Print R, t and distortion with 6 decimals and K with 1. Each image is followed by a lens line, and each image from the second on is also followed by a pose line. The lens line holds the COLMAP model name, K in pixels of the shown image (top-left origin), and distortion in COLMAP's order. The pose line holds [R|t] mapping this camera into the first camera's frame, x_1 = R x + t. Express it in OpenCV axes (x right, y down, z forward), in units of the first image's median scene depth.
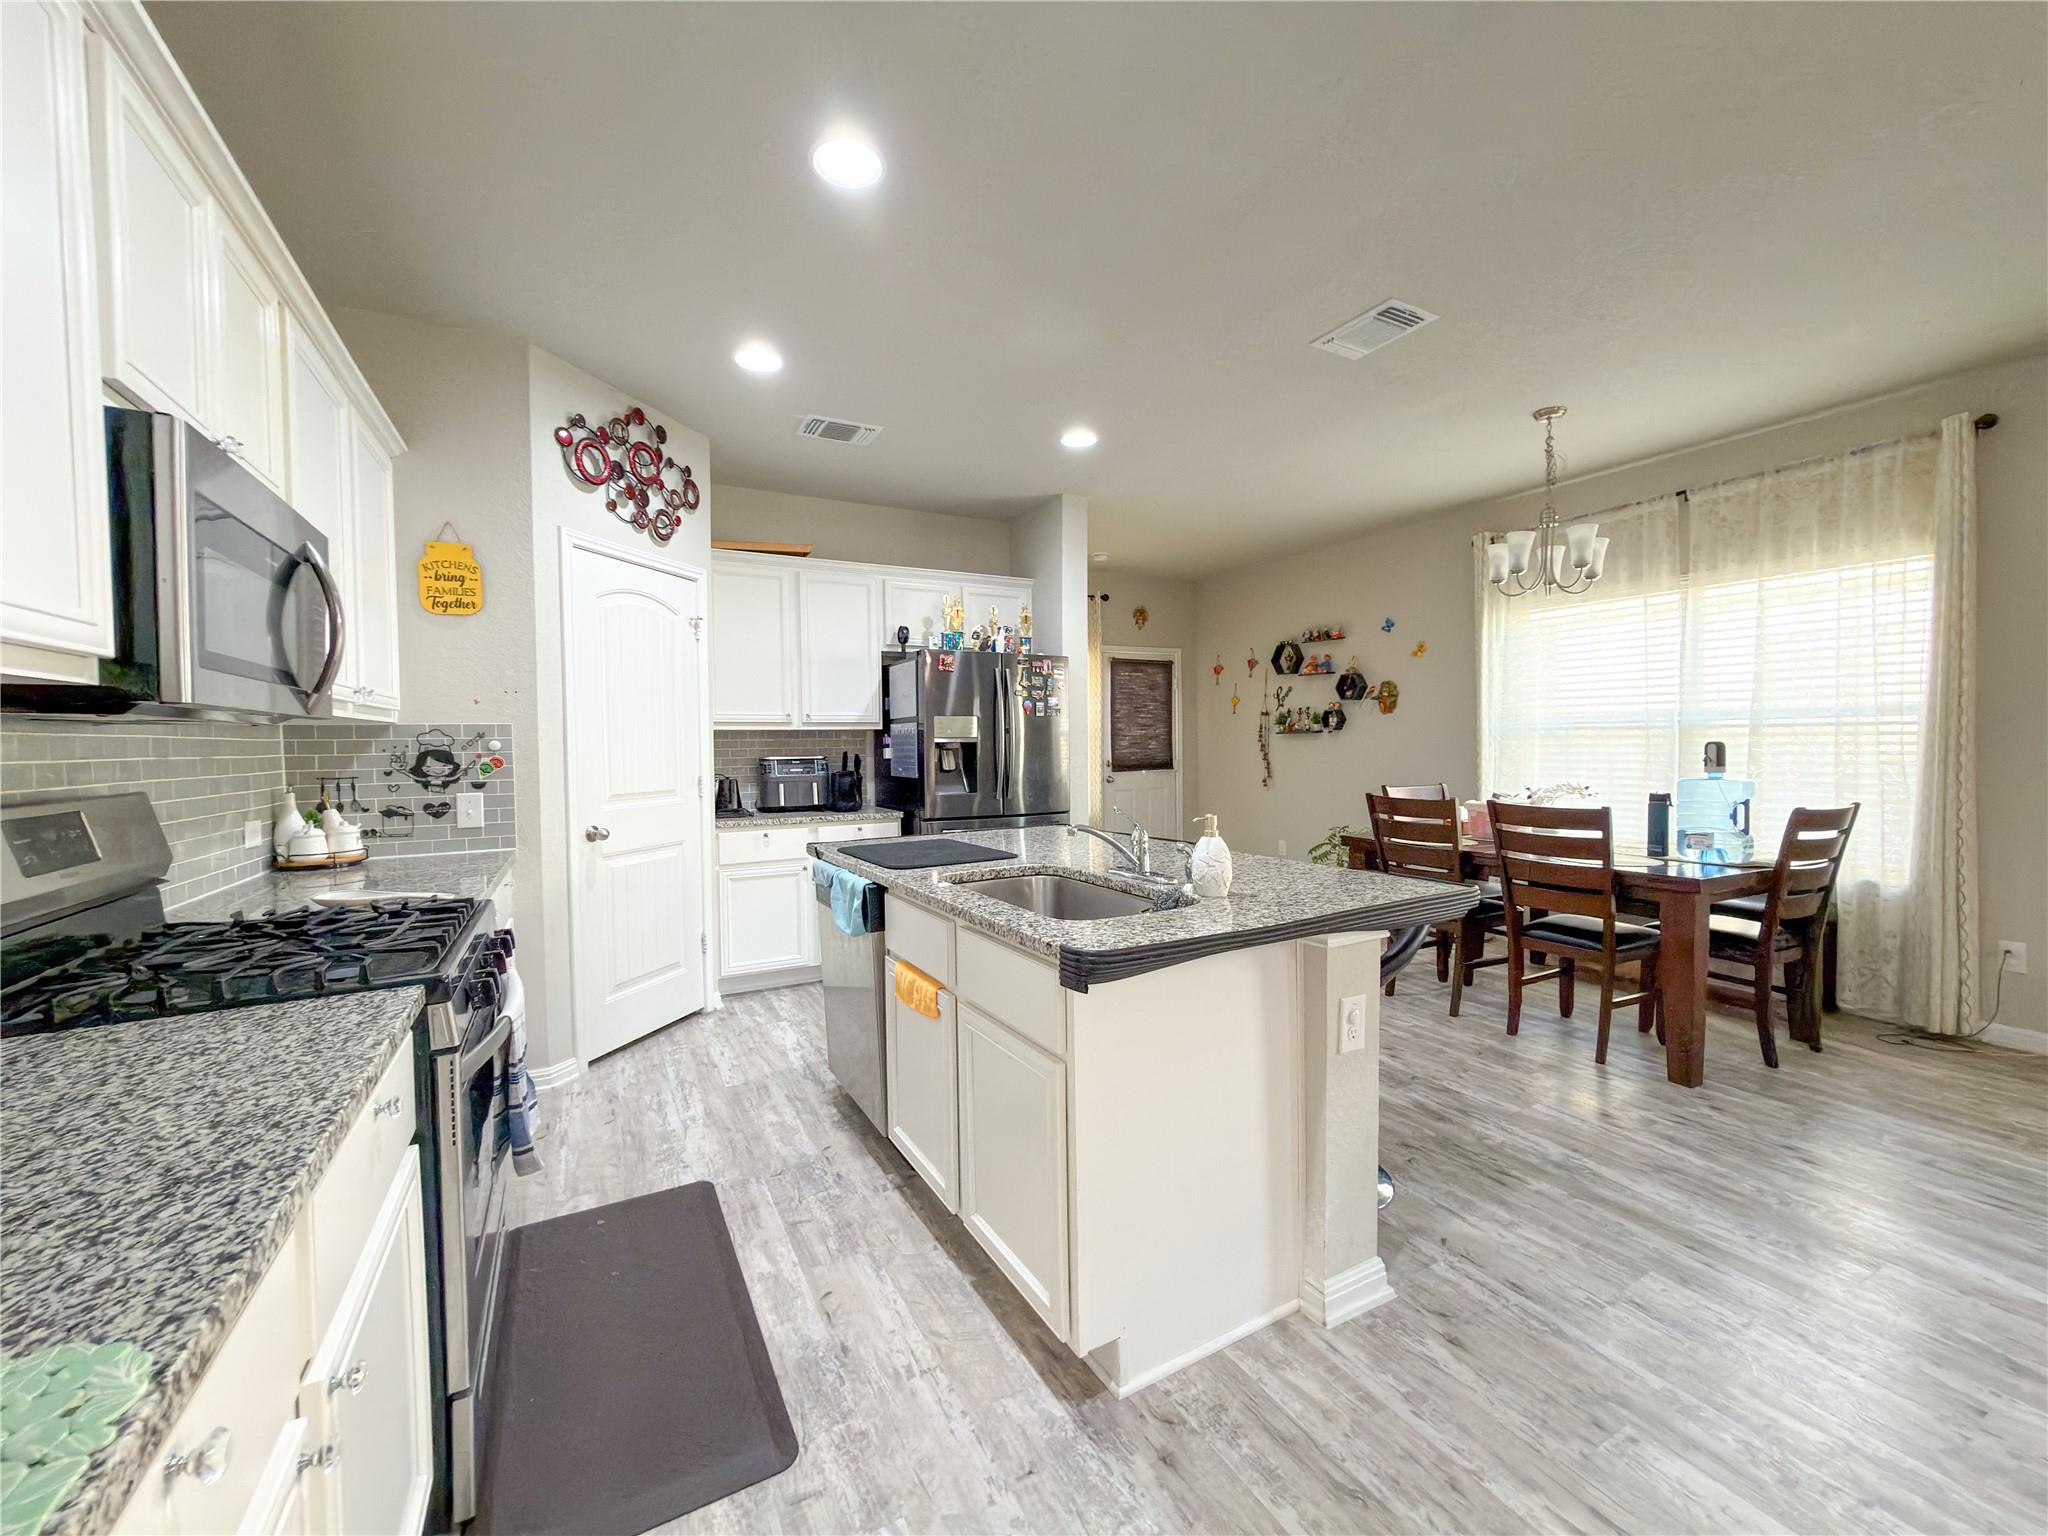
lens RADIAL K [[816.2, 0, 1020.0], [0, 816.2, 767.9], [0, 0, 1]] dist [-0.000664, 0.000478]
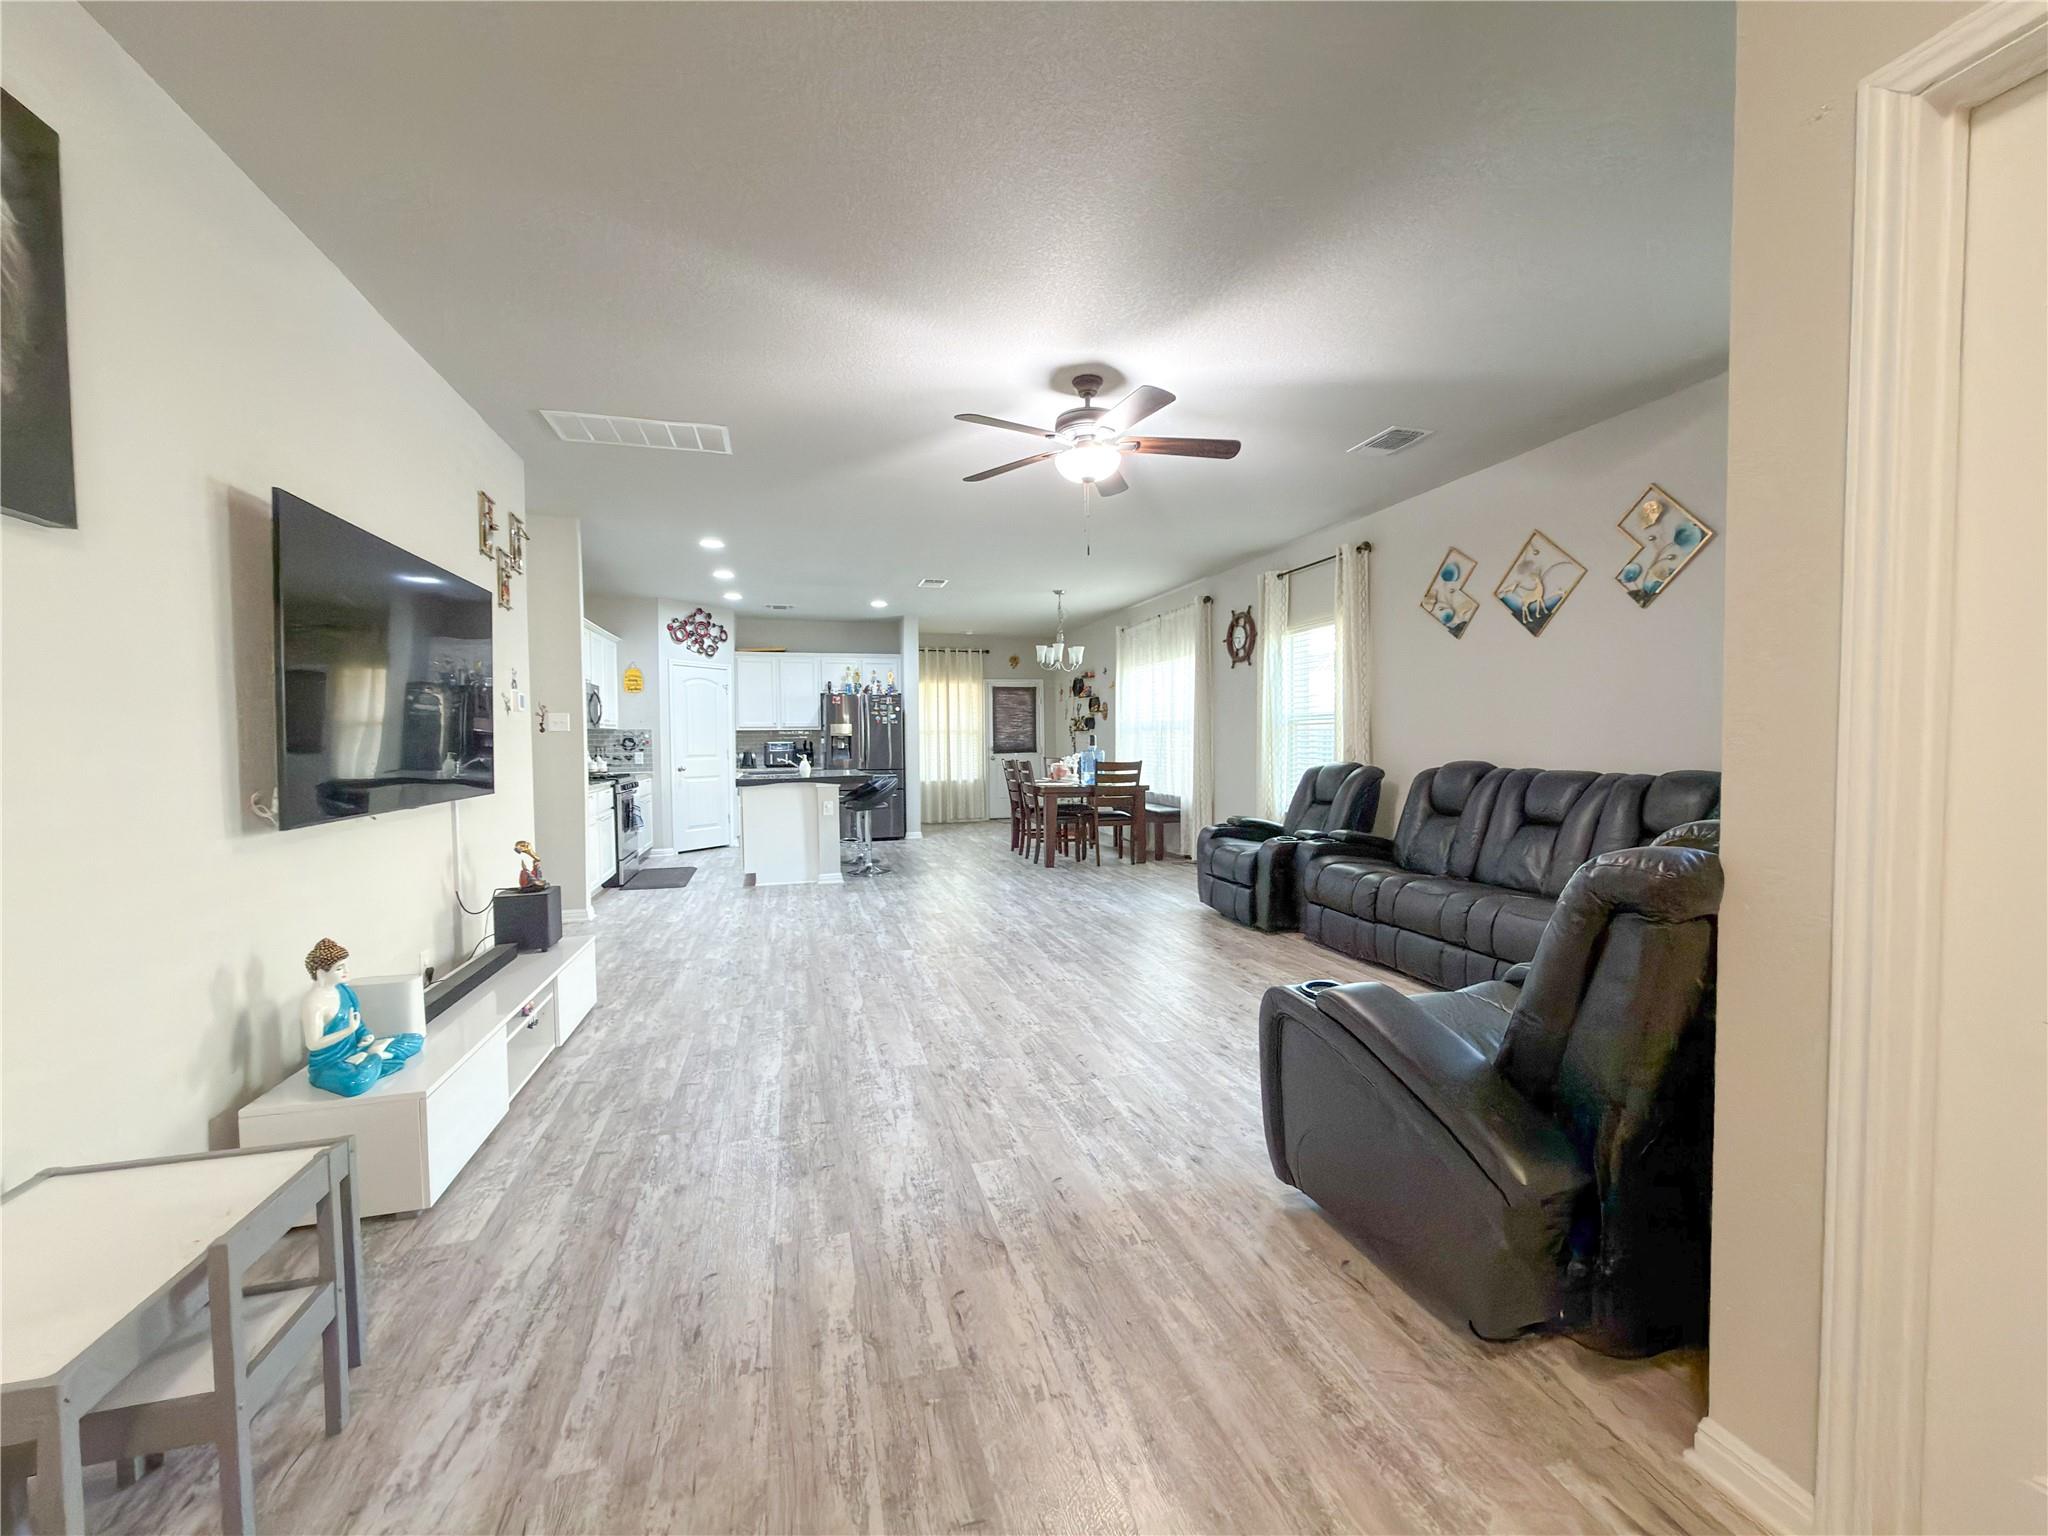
lens RADIAL K [[816.2, 0, 1020.7], [0, 816.2, 767.8], [0, 0, 1]] dist [-0.000664, 0.000478]
pose [[0.976263, 0.008606, -0.216415, 1.114945], [-0.007344, 0.999951, 0.006634, 0.047513], [0.216462, -0.004887, 0.976279, -1.344273]]
